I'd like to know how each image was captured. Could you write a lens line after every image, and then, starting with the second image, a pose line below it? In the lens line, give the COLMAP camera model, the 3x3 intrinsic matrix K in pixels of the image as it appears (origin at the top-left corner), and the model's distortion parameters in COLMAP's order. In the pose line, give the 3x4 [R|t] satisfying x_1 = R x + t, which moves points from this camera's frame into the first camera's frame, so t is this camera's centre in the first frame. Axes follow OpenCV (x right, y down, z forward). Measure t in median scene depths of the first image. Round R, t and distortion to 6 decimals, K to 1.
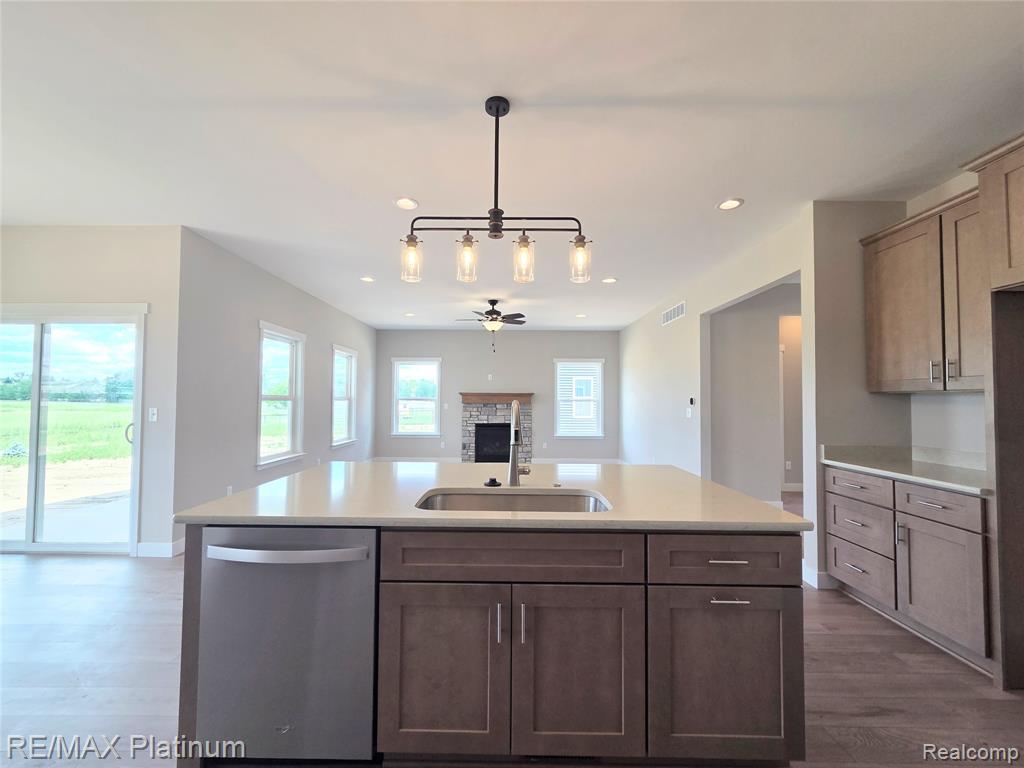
lens RADIAL K [[420.4, 0, 507.6], [0, 420.4, 387.2], [0, 0, 1]] dist [-0.000078, 0.000091]
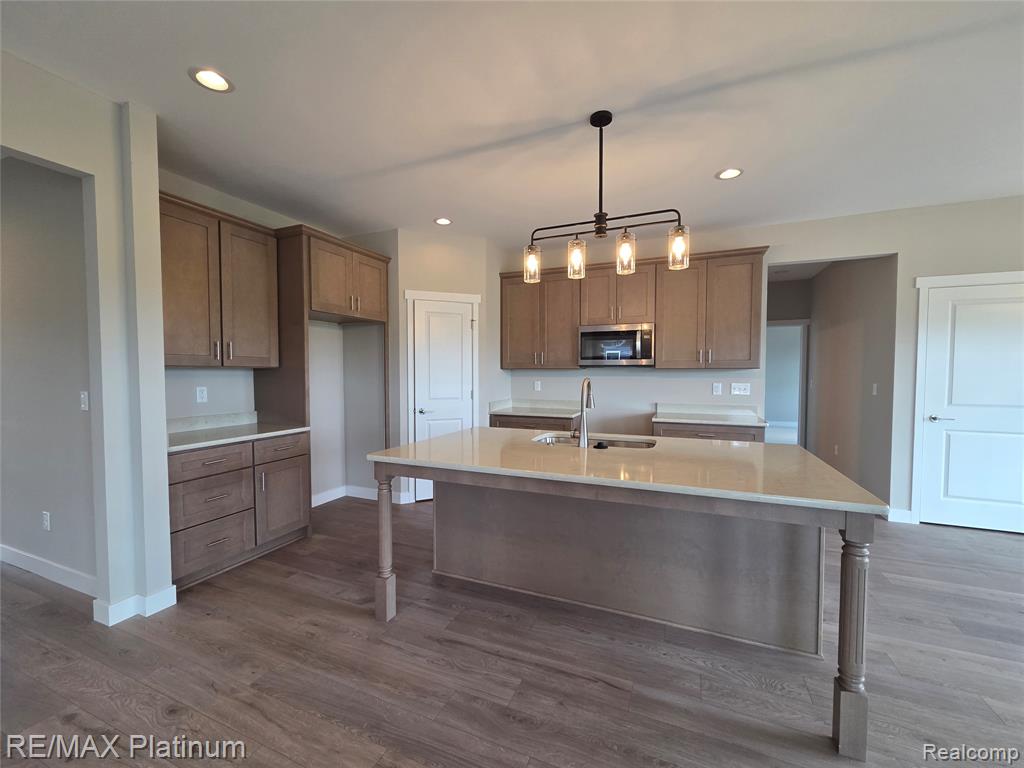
lens RADIAL K [[420.4, 0, 507.6], [0, 420.4, 387.2], [0, 0, 1]] dist [-0.000078, 0.000091]
pose [[-0.918440, -0.021009, 0.395001, -0.061186], [-0.017377, 0.999767, 0.012770, 0.010917], [-0.395177, 0.004864, -0.918592, 0.507494]]
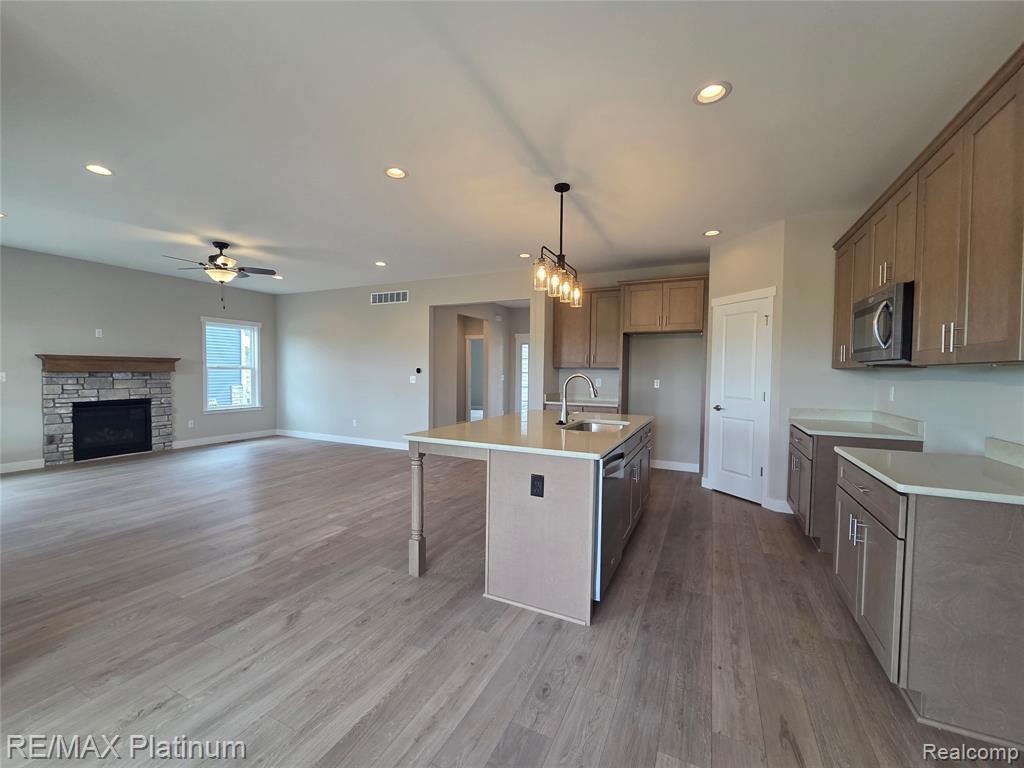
lens RADIAL K [[420.4, 0, 507.6], [0, 420.4, 387.2], [0, 0, 1]] dist [-0.000078, 0.000091]
pose [[0.435392, -0.036391, 0.899505, -0.371506], [-0.036225, 0.997665, 0.057896, -0.000133], [-0.899512, -0.057793, 0.433057, 0.107730]]
